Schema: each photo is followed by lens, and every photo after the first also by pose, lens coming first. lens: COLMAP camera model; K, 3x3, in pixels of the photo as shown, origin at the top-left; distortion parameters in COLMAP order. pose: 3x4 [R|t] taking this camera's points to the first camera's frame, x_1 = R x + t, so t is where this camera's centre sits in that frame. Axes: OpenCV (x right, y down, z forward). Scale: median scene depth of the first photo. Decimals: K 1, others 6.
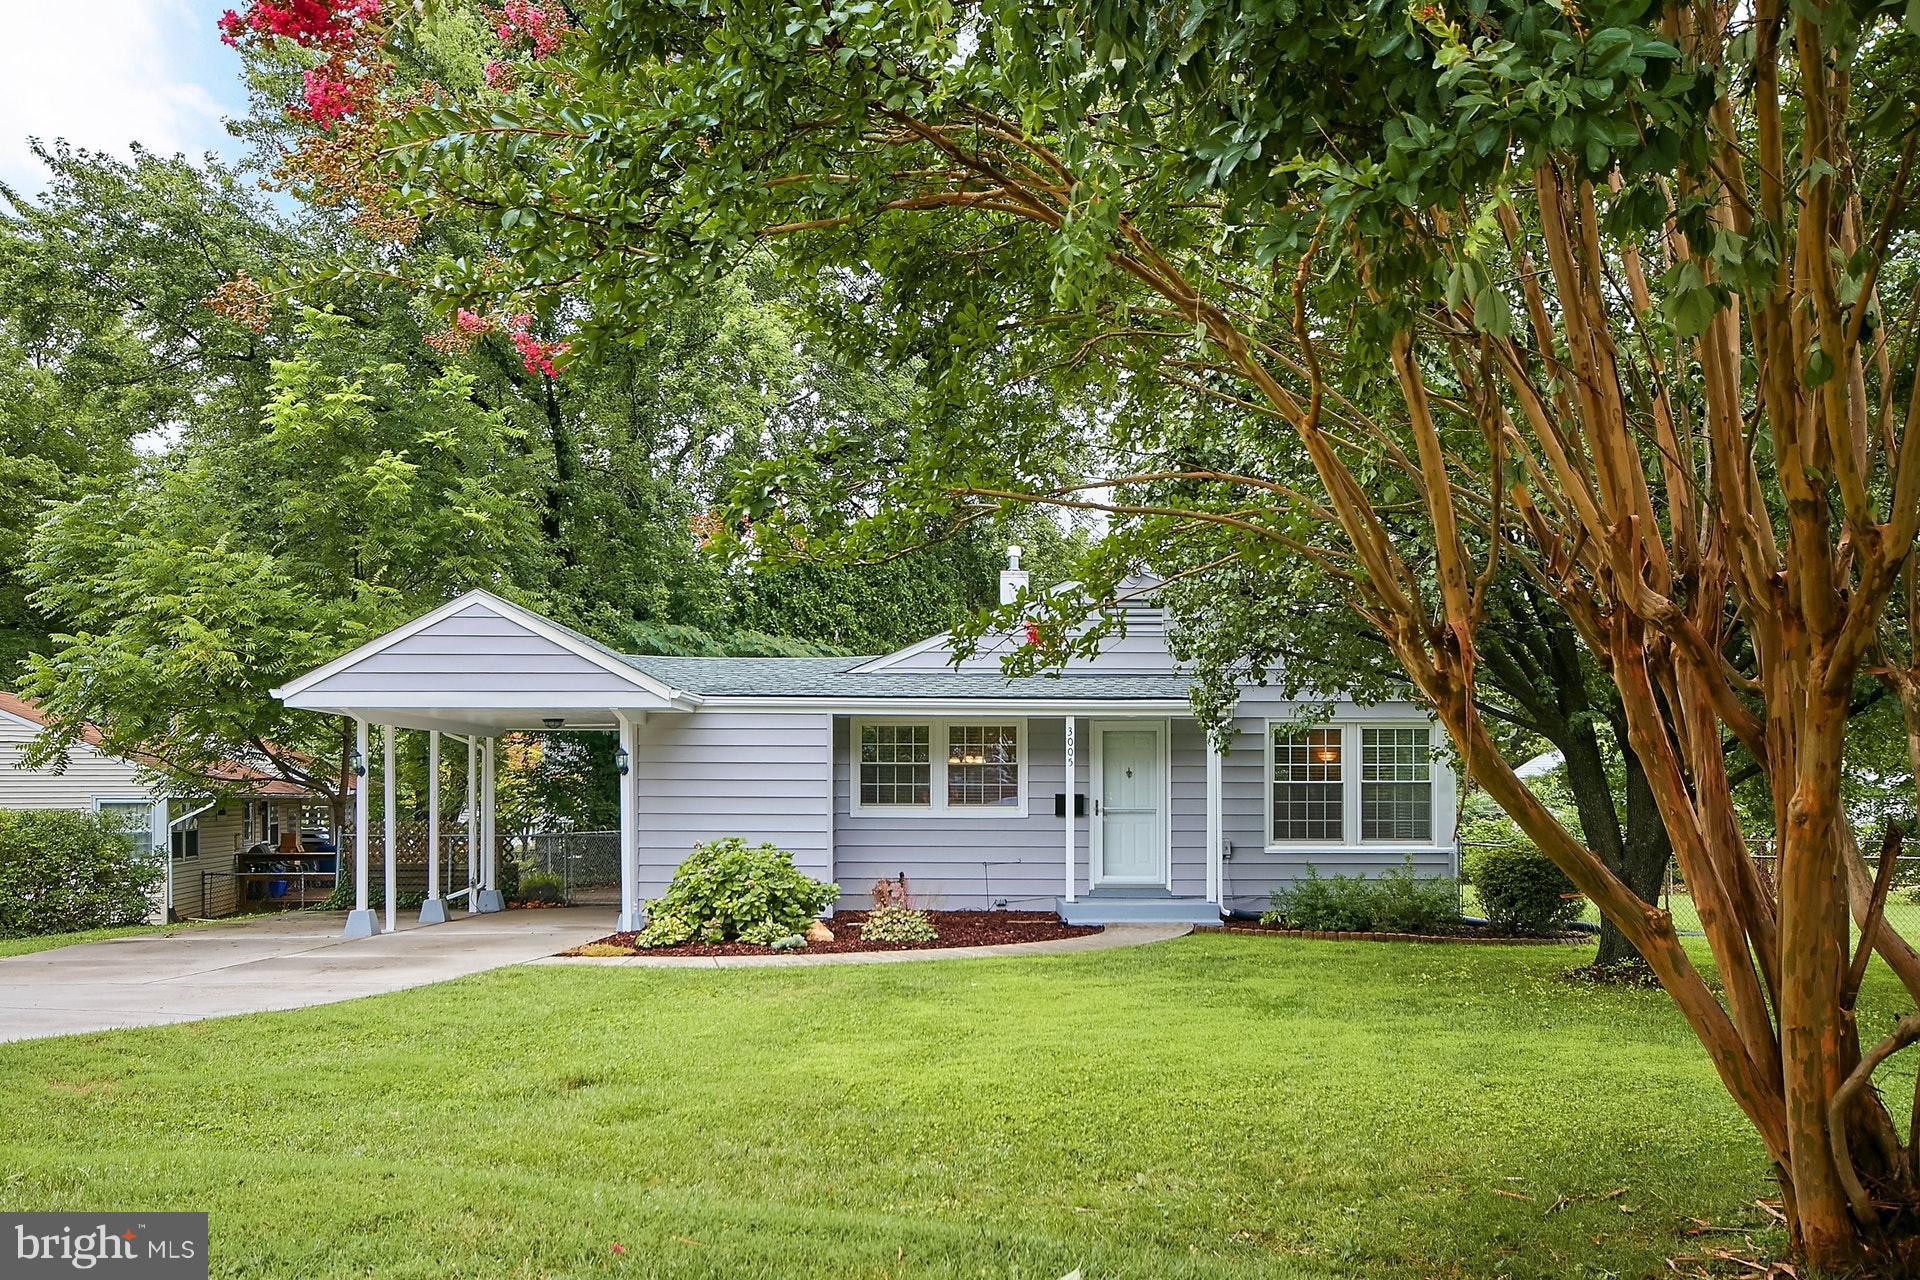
lens RADIAL K [[1613.6, 0, 962.4], [0, 1613.6, 794.6], [0, 0, 1]] dist [-0.006229, -0.002492]
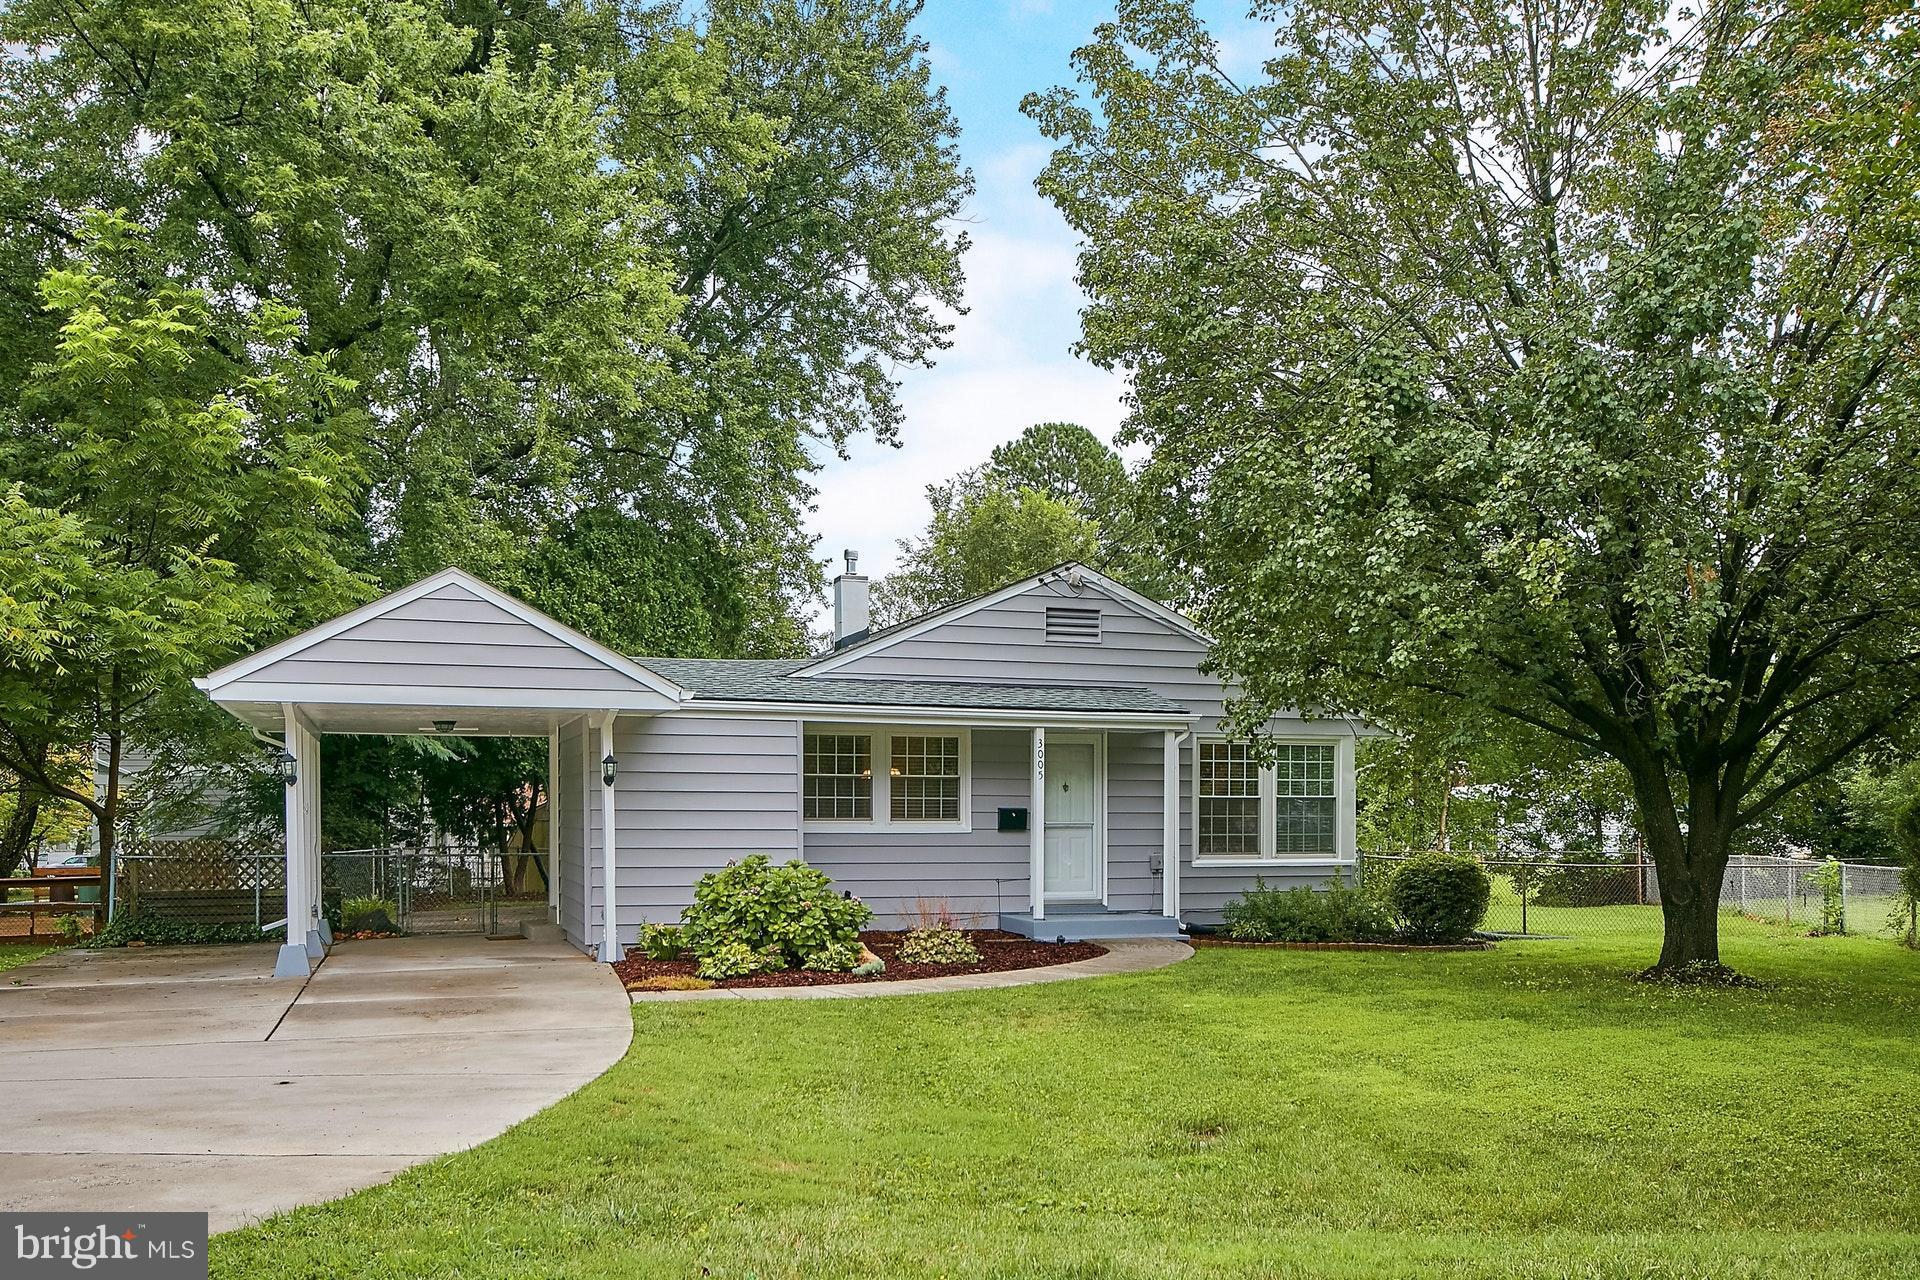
lens RADIAL K [[1619.4, 0, 953.2], [0, 1619.4, 874.0], [0, 0, 1]] dist [-0.000301, 0.005904]
pose [[0.952326, -0.010946, 0.304885, -0.276532], [-0.000851, 0.999257, 0.038535, 0.001734], [-0.305081, -0.036958, 0.951609, 0.085287]]
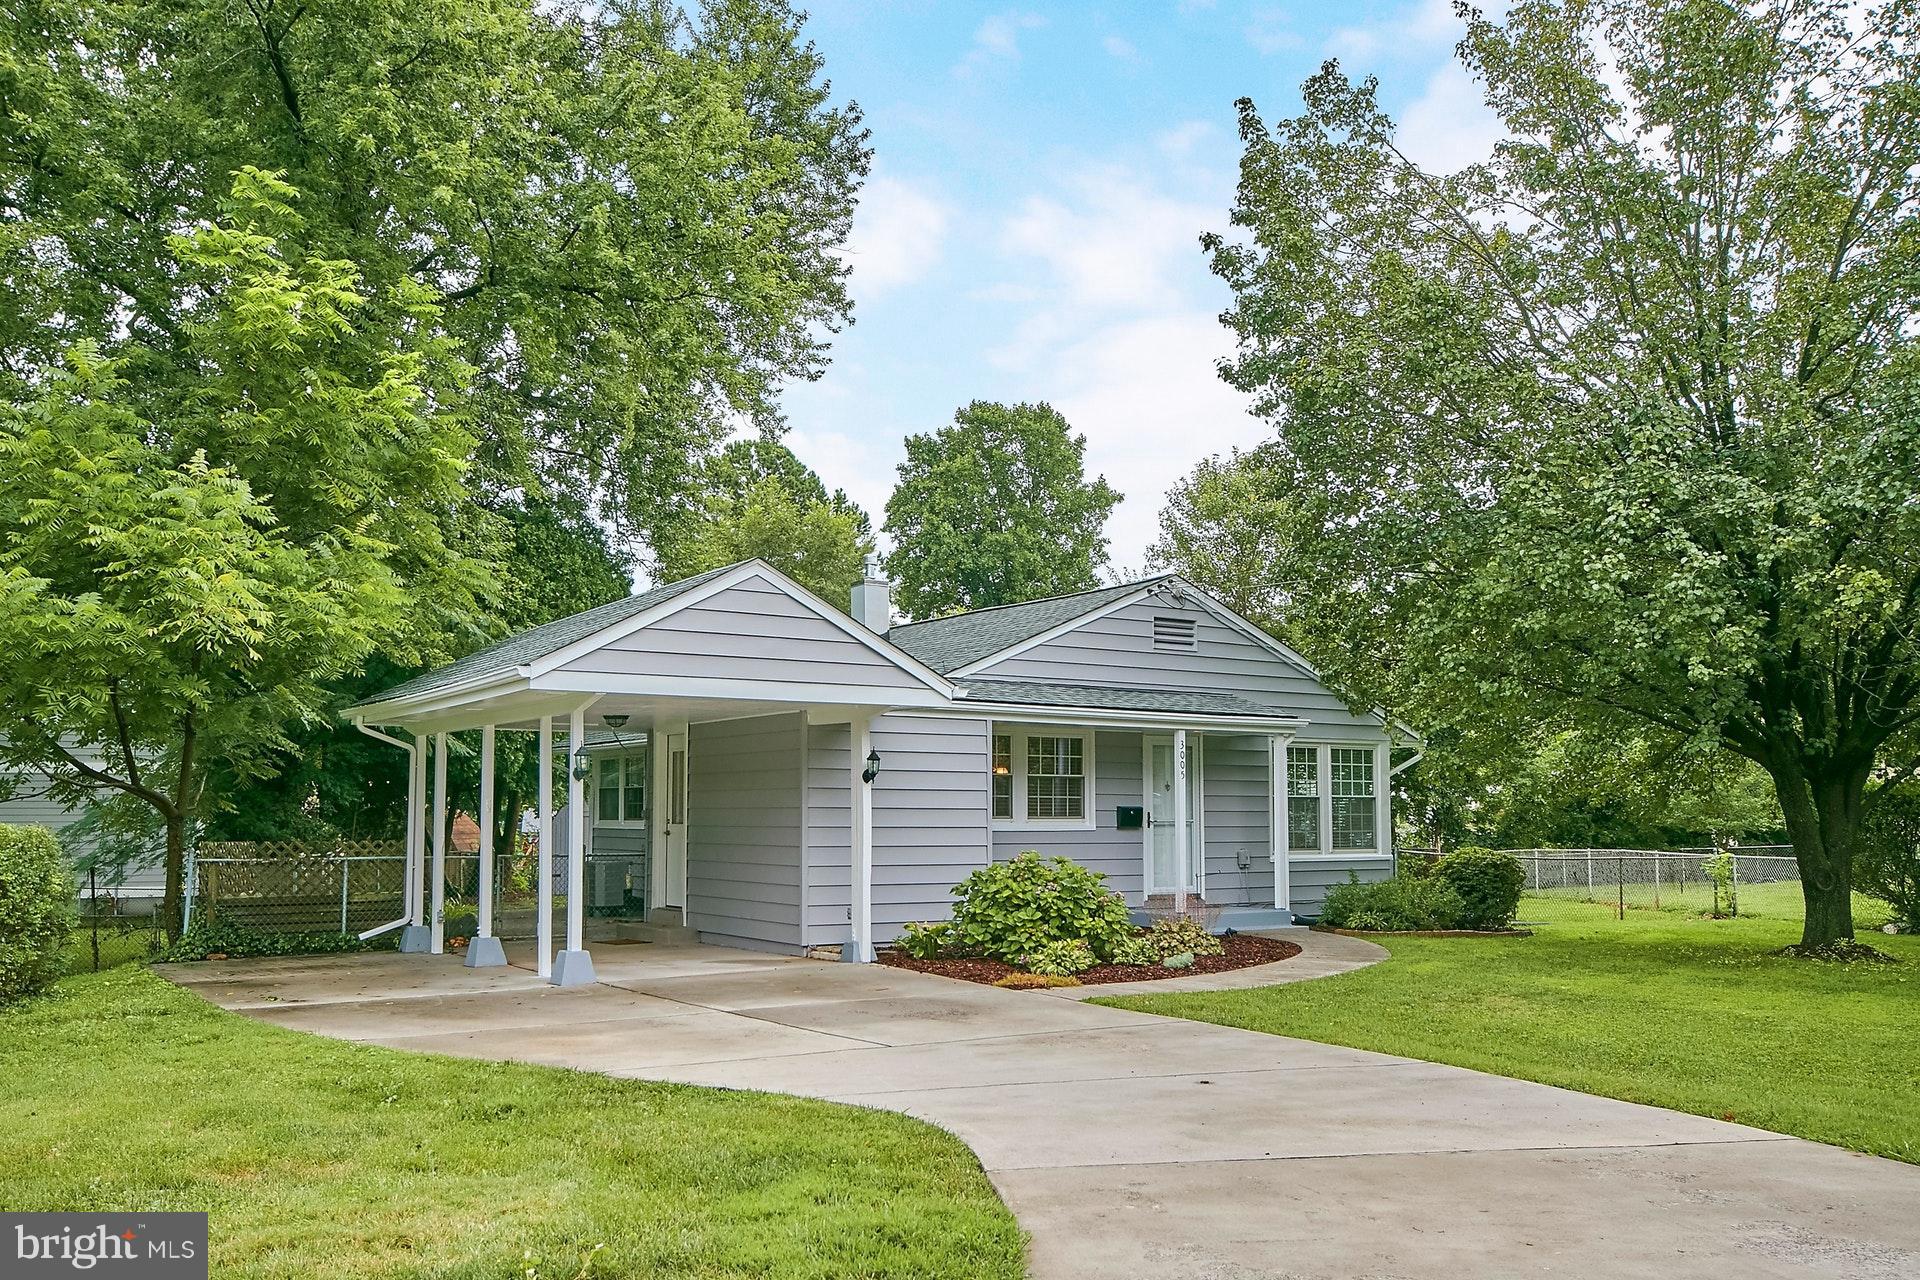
lens RADIAL K [[1579.5, 0, 964.2], [0, 1579.5, 737.6], [0, 0, 1]] dist [0.005763, 0.003591]
pose [[0.849353, 0.025856, 0.527192, -0.568843], [-0.000614, 0.998847, -0.047999, 0.004192], [-0.527825, 0.040445, 0.848389, 0.220915]]
